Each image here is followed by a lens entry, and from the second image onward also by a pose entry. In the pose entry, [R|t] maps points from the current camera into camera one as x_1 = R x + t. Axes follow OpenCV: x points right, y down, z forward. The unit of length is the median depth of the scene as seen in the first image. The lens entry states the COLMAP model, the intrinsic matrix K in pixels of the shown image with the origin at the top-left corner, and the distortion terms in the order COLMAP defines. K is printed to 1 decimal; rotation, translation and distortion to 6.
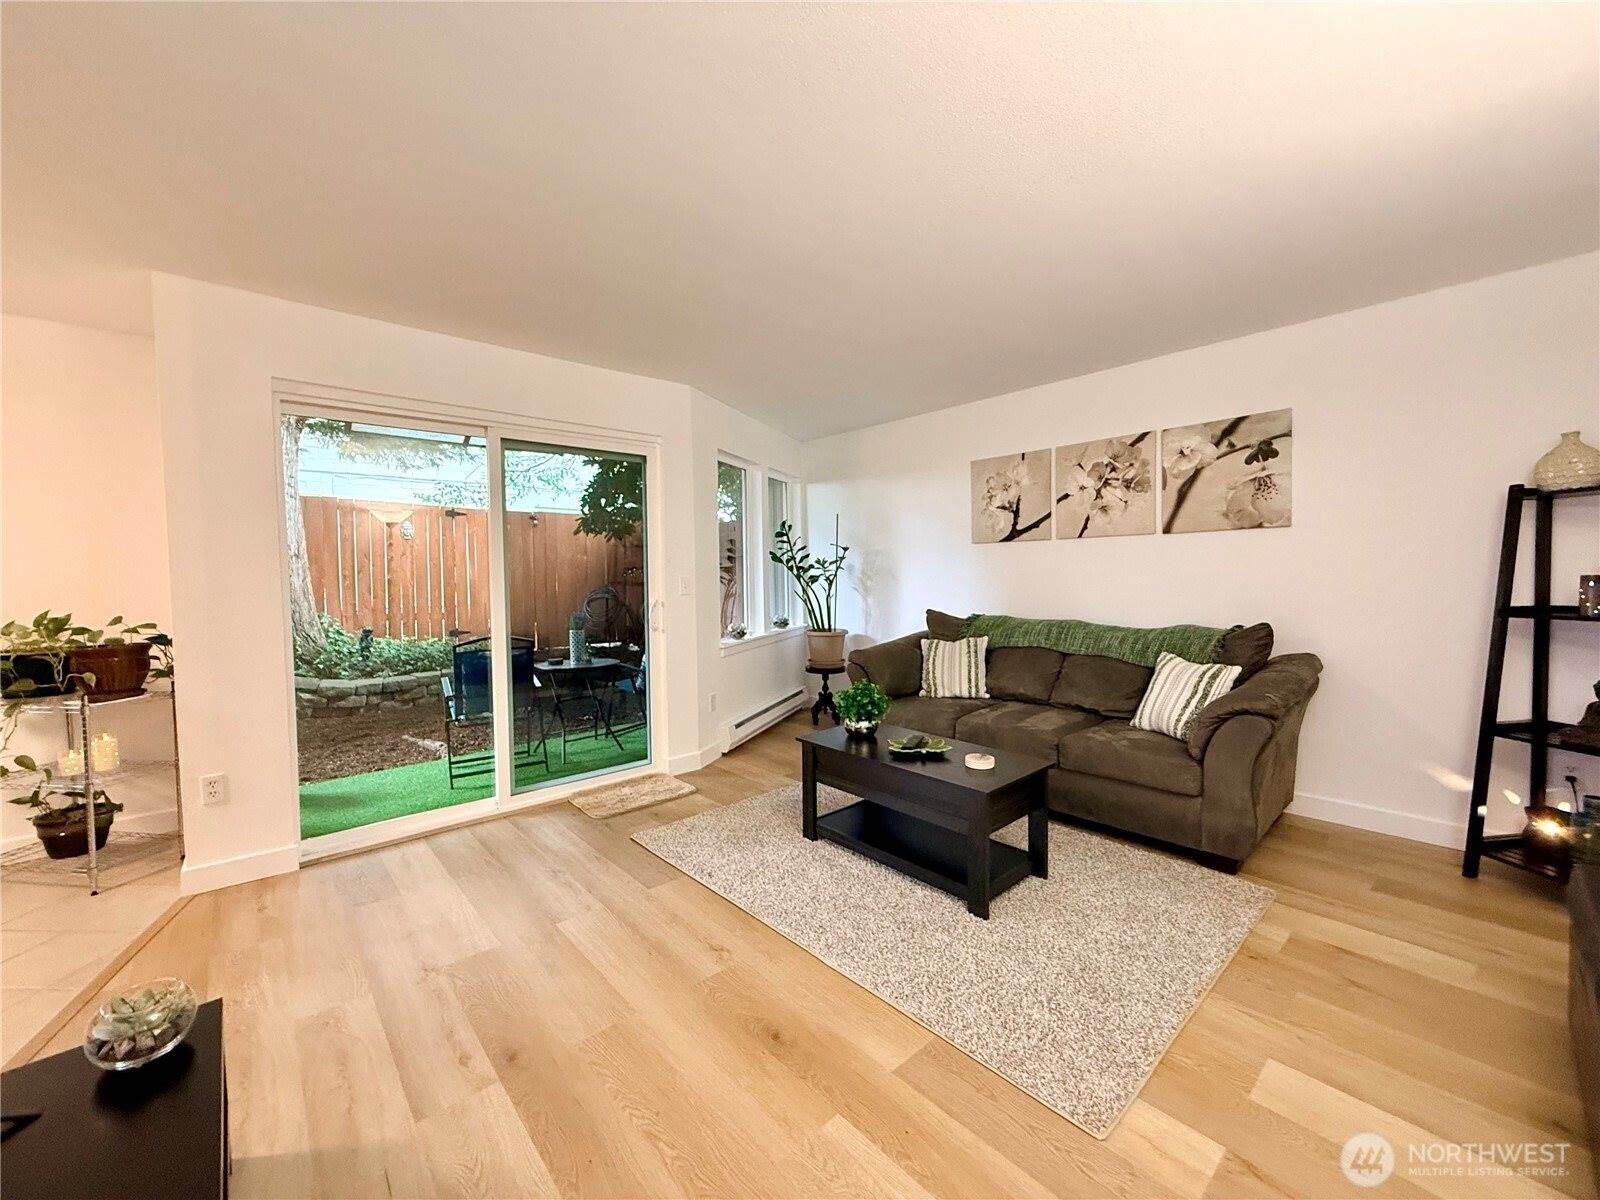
lens RADIAL K [[637.0, 0, 796.6], [0, 637.0, 598.1], [0, 0, 1]] dist [-0.001898, 0.000245]
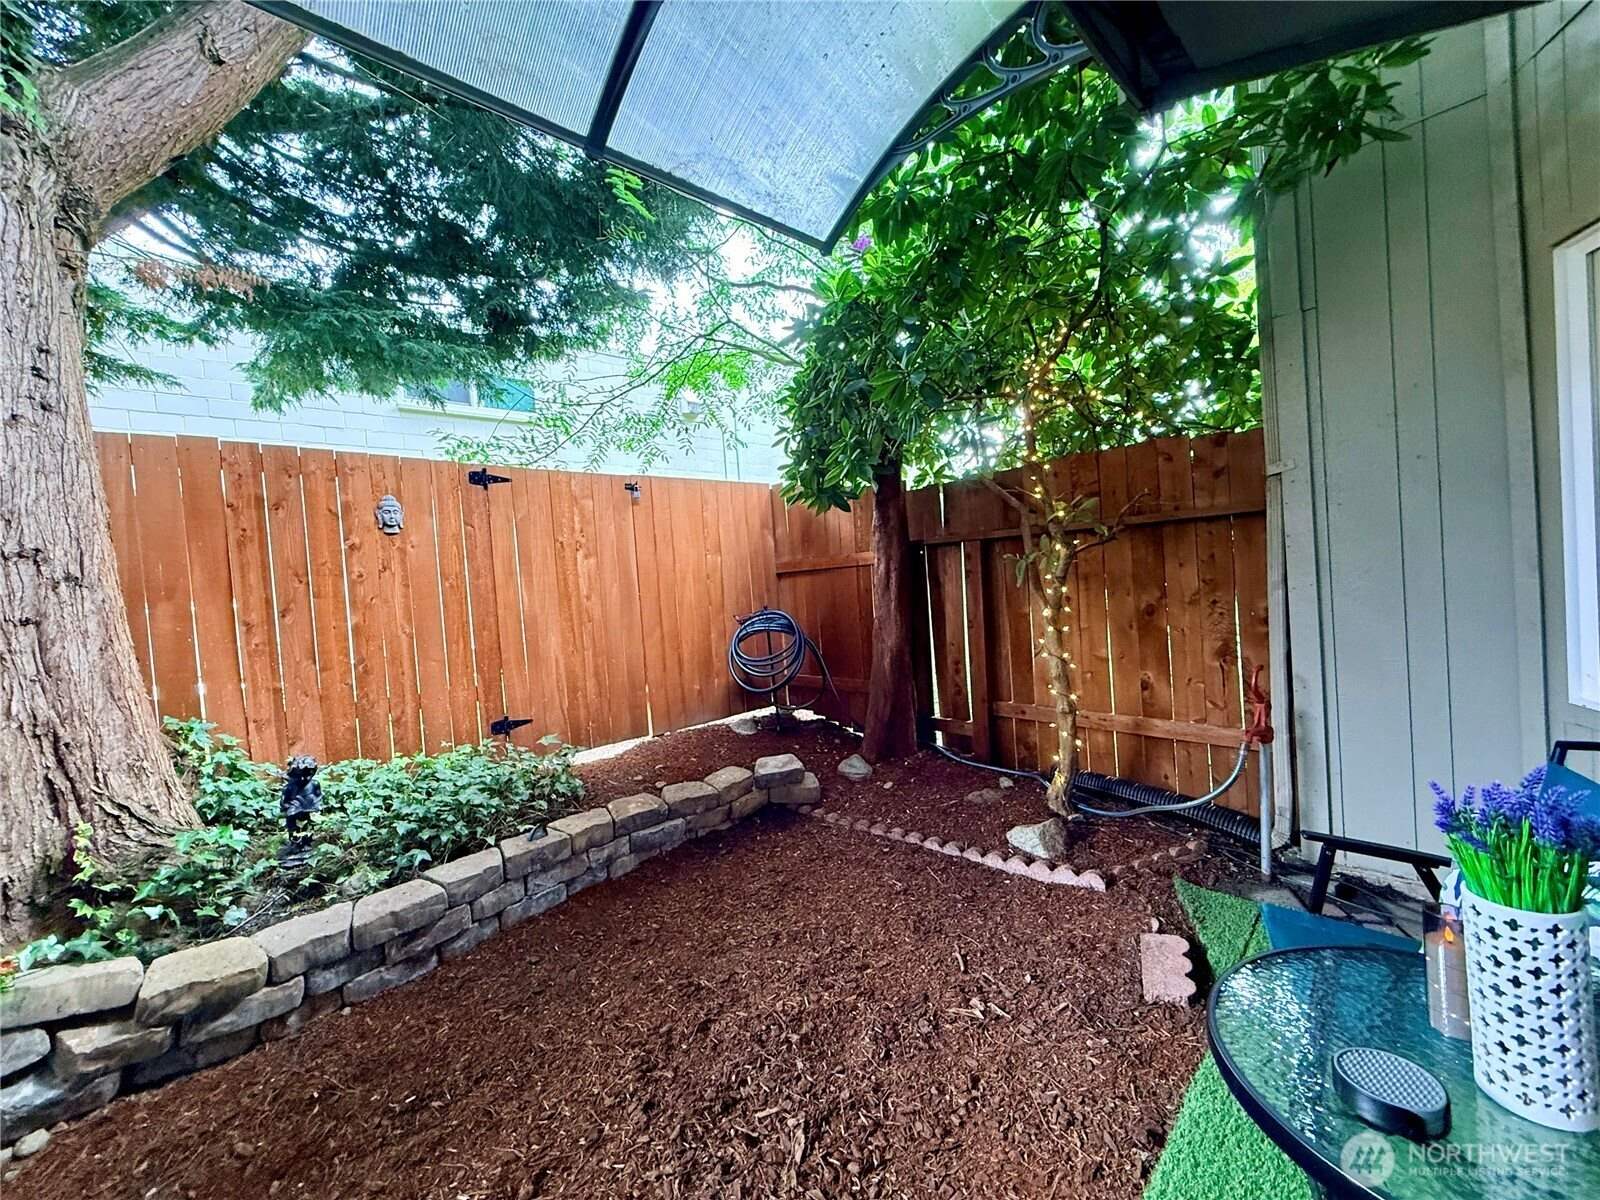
lens RADIAL K [[637.0, 0, 796.6], [0, 637.0, 598.1], [0, 0, 1]] dist [-0.001898, 0.000245]
pose [[0.997428, -0.064499, 0.031247, -0.400333], [0.064907, 0.997816, -0.012223, -0.026601], [-0.030390, 0.014219, 0.999437, 0.633260]]
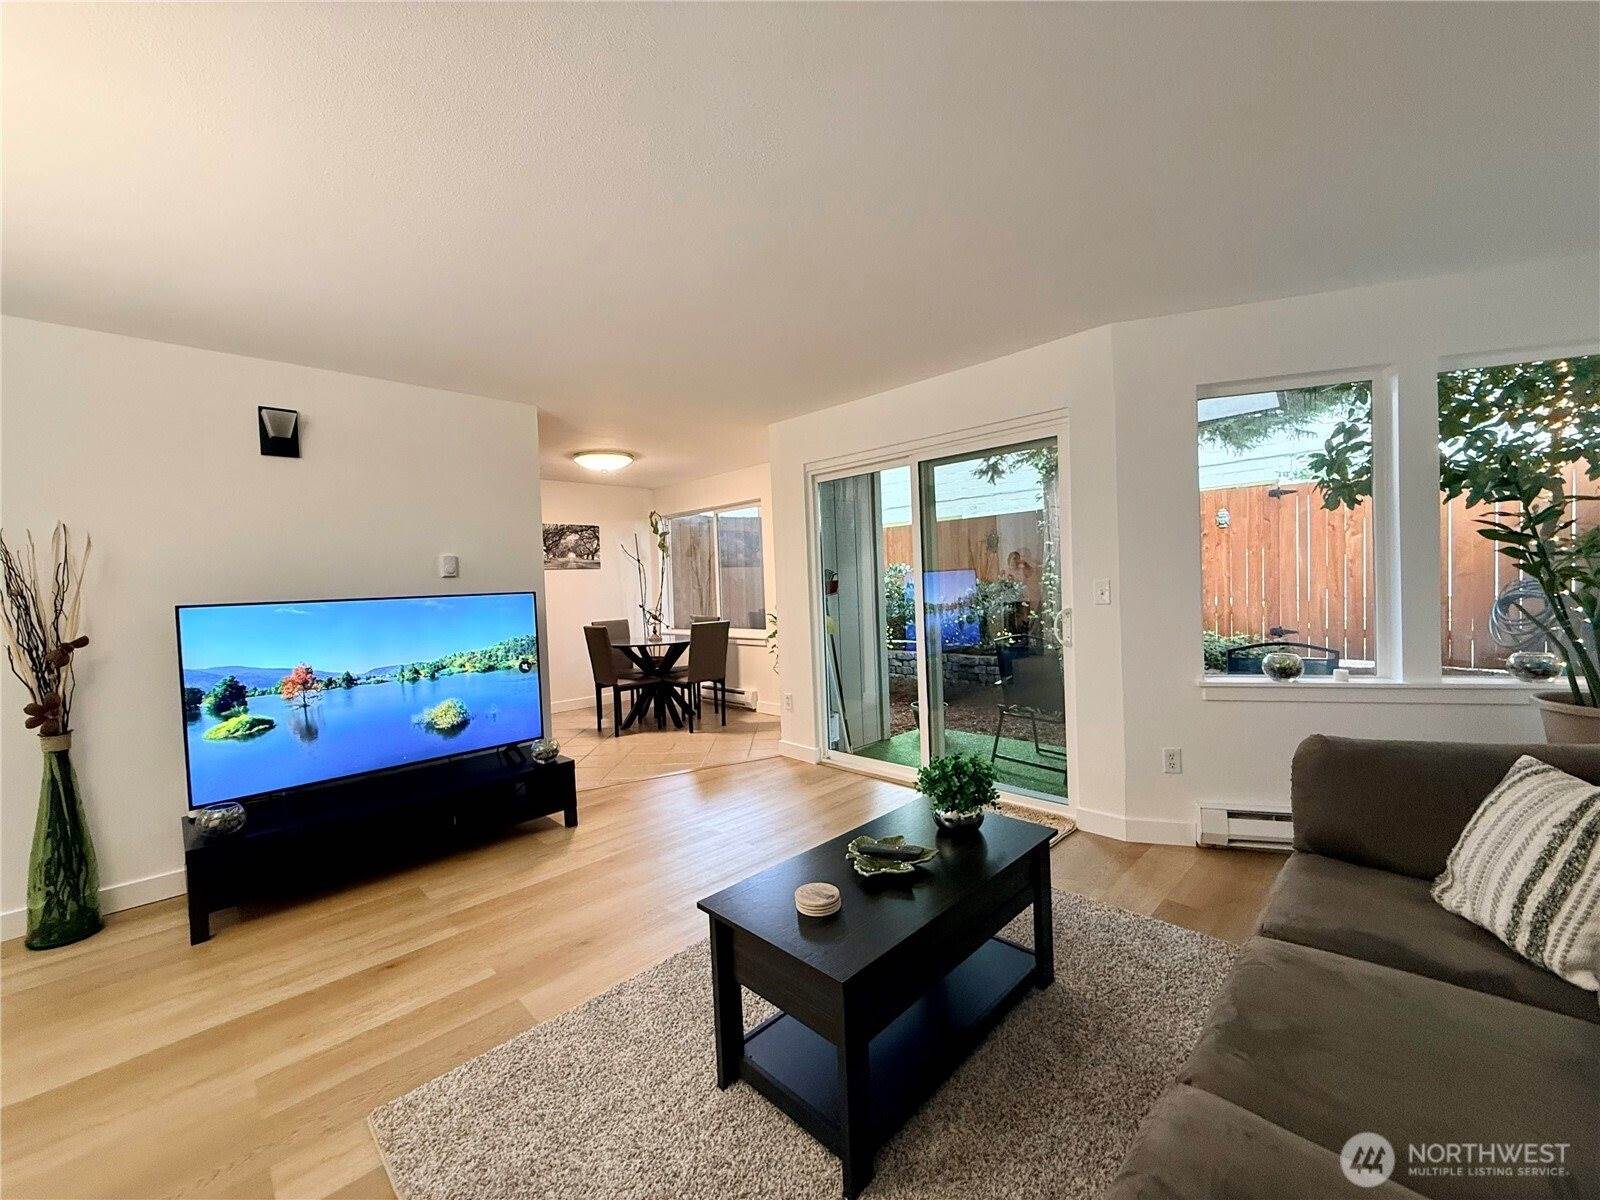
lens RADIAL K [[637.0, 0, 796.6], [0, 637.0, 598.1], [0, 0, 1]] dist [-0.001898, 0.000245]
pose [[0.058463, 0.038298, -0.997555, 0.352801], [-0.004900, 0.999263, 0.038076, -0.024898], [0.998278, 0.002662, 0.058608, 0.368851]]
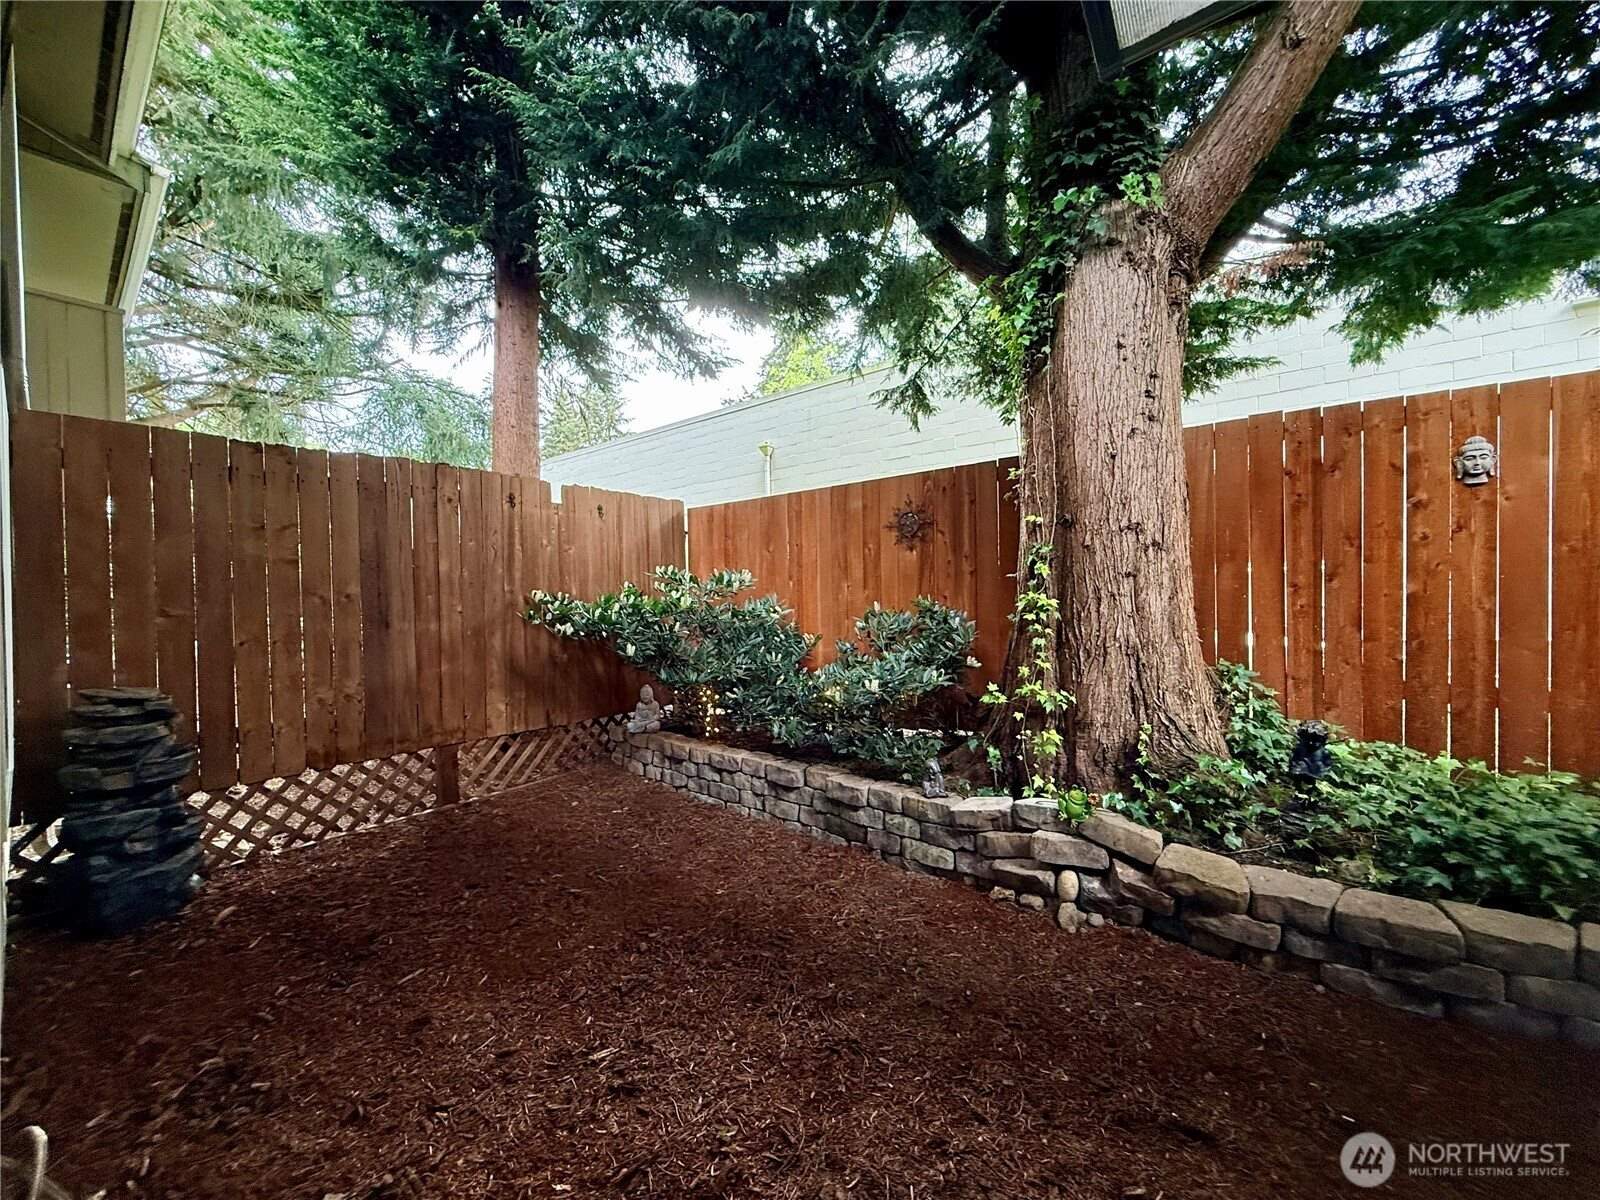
lens RADIAL K [[637.0, 0, 796.6], [0, 637.0, 598.1], [0, 0, 1]] dist [-0.001898, 0.000245]
pose [[0.146917, 0.019045, -0.988965, -0.359271], [-0.023210, 0.999606, 0.015802, -0.028521], [0.988876, 0.020632, 0.147301, 0.660956]]
